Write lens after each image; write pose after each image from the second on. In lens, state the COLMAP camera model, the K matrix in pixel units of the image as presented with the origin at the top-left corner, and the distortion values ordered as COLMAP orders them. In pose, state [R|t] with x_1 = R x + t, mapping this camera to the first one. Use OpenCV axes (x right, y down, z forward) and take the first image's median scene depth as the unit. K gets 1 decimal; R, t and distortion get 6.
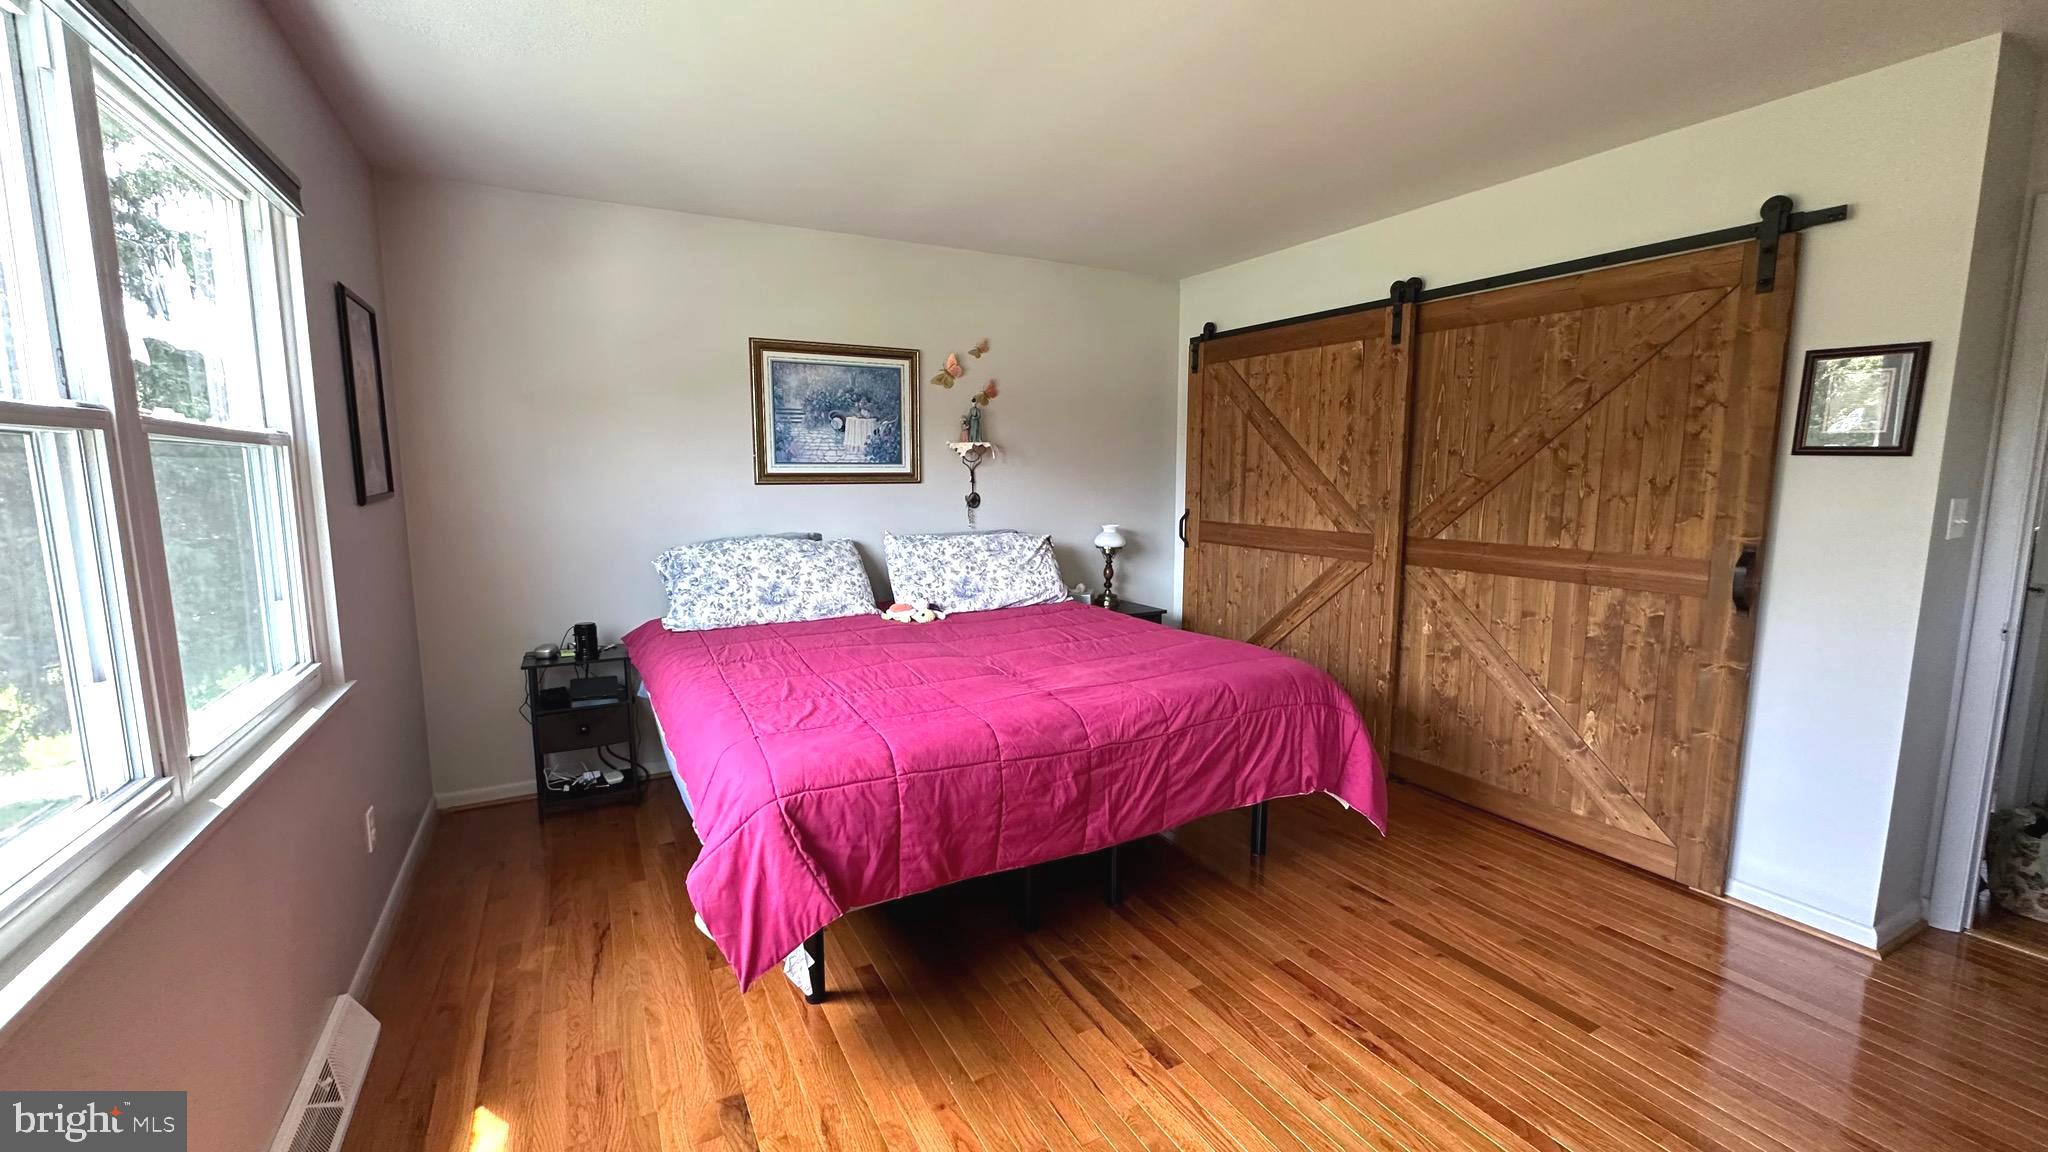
lens RADIAL K [[819.2, 0, 1024.0], [0, 819.2, 576.0], [0, 0, 1]] dist [-0.001796, 0.000224]
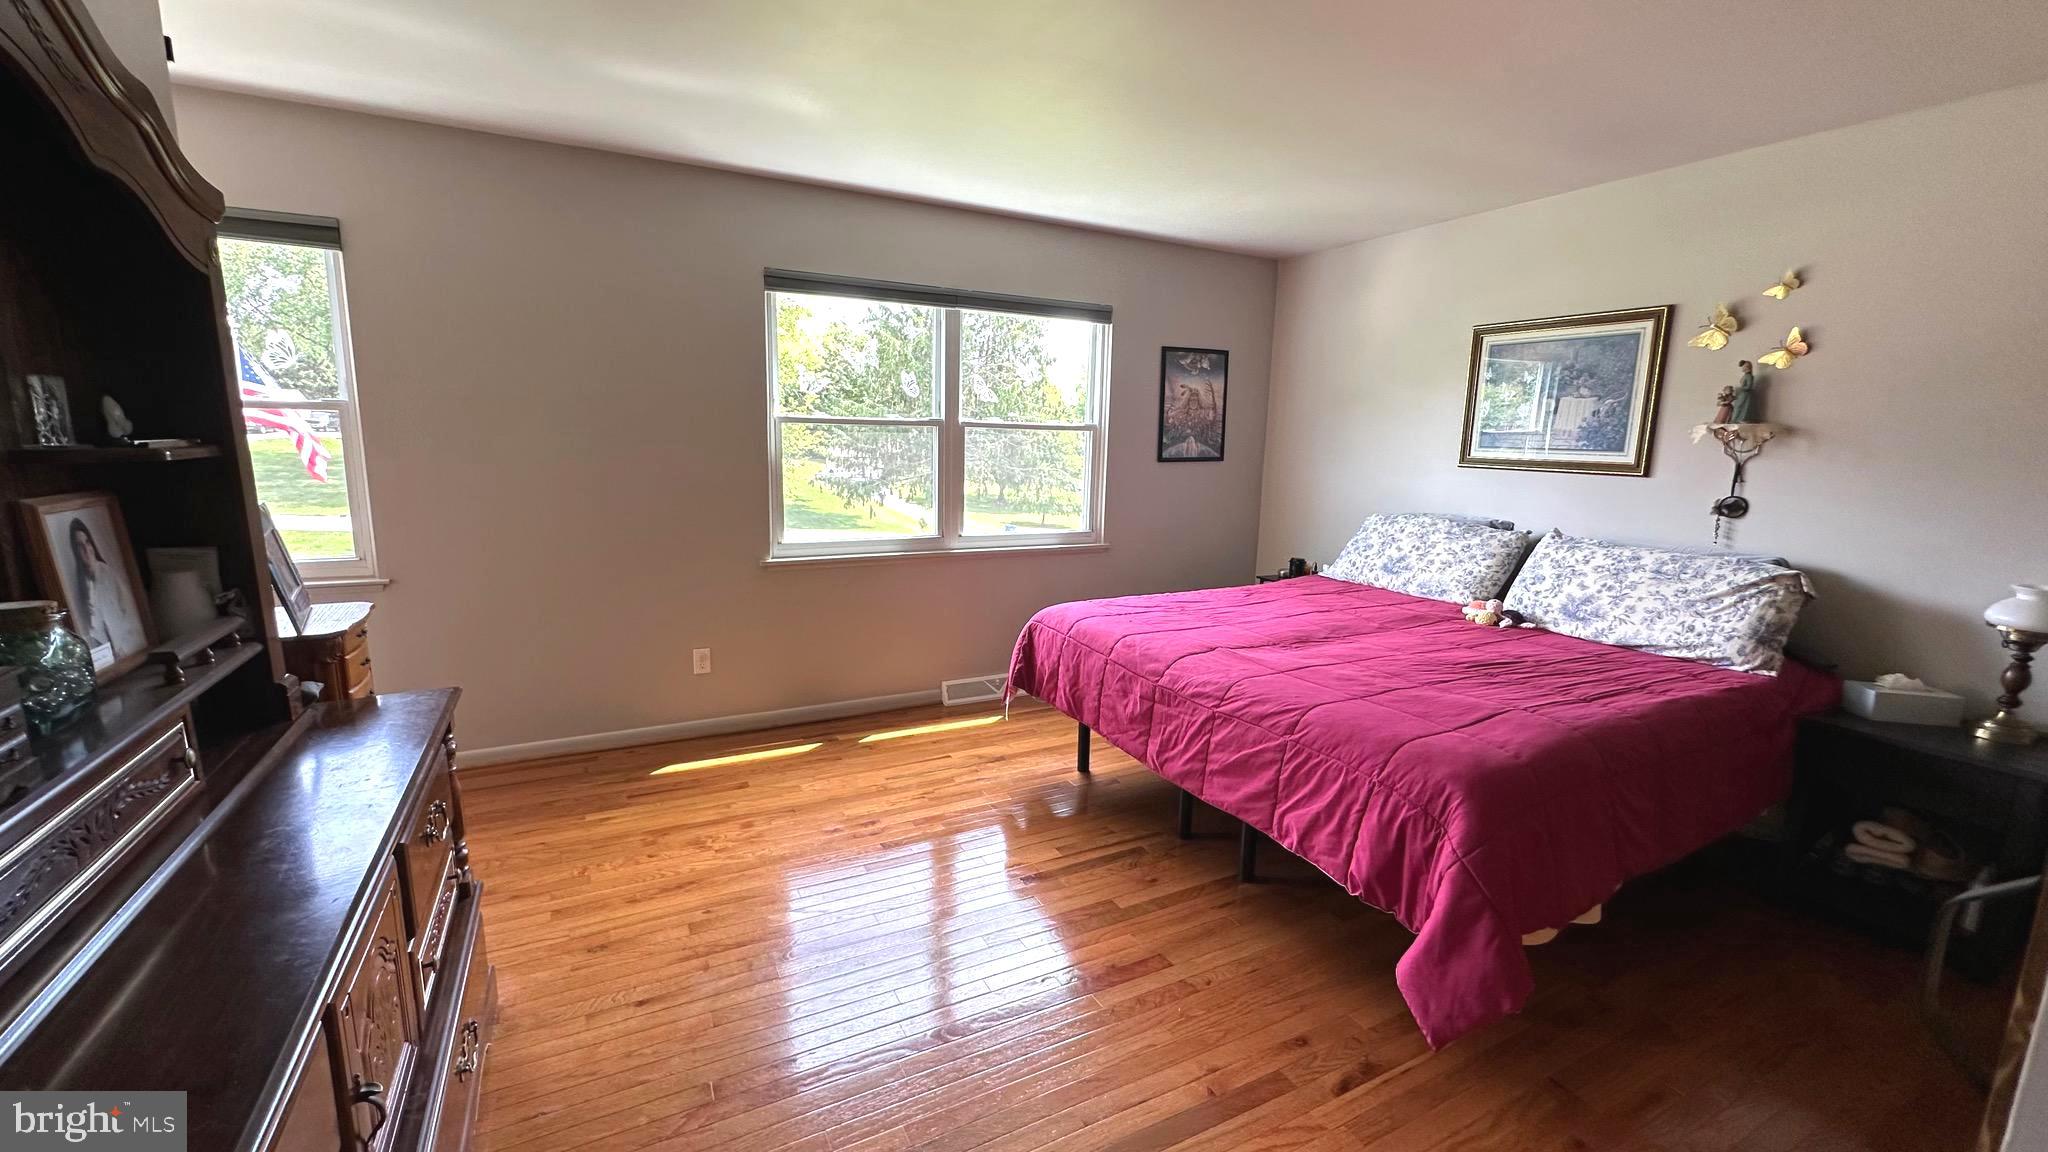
lens RADIAL K [[819.2, 0, 1024.0], [0, 819.2, 576.0], [0, 0, 1]] dist [-0.001796, 0.000224]
pose [[-0.019889, 0.172906, -0.984738, 0.806060], [-0.154365, 0.972591, 0.173891, -0.078761], [0.987814, 0.155468, 0.007347, 0.505585]]
